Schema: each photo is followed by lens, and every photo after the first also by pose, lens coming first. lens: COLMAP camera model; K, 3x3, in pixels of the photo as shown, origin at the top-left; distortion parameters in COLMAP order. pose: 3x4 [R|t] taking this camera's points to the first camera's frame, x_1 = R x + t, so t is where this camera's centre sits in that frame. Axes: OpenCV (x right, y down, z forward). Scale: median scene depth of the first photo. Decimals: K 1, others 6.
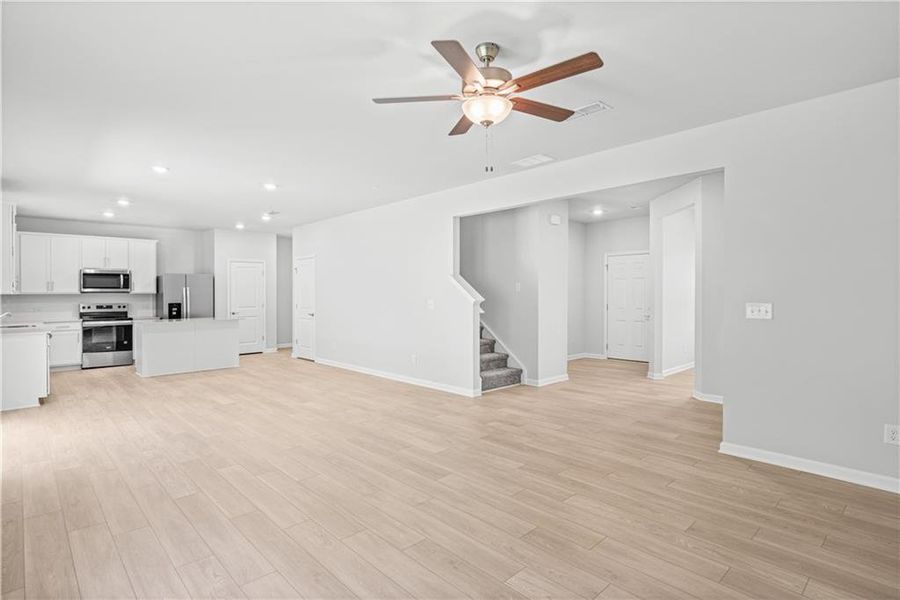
lens RADIAL K [[458.5, 0, 441.6], [0, 458.5, 299.6], [0, 0, 1]] dist [-0.016104, -0.000102]
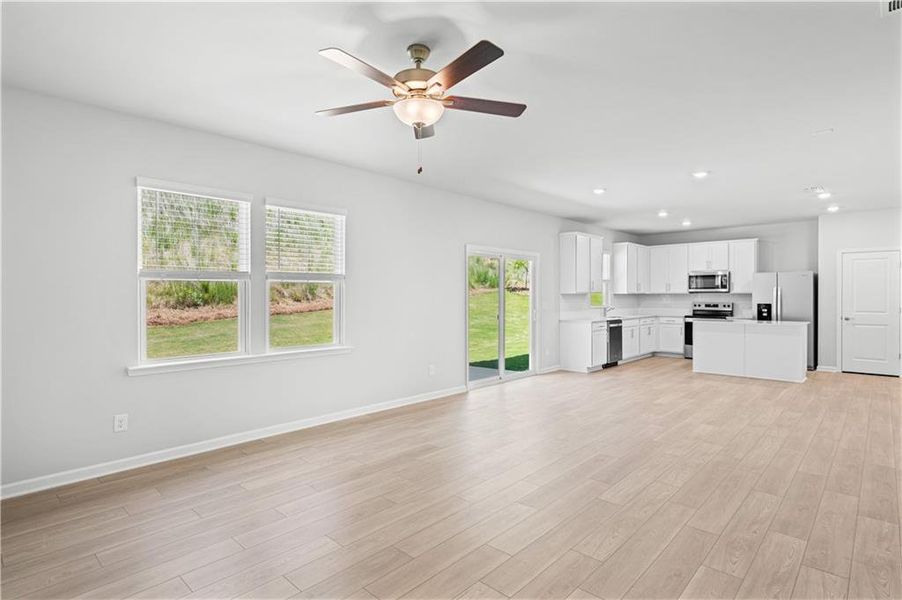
lens RADIAL K [[459.5, 0, 442.6], [0, 459.5, 299.6], [0, 0, 1]] dist [-0.016104, -0.000102]
pose [[0.056183, 0.016315, -0.998287, 0.327194], [-0.012450, 0.999800, 0.015639, -0.007484], [0.998343, 0.011550, 0.056375, 0.296717]]
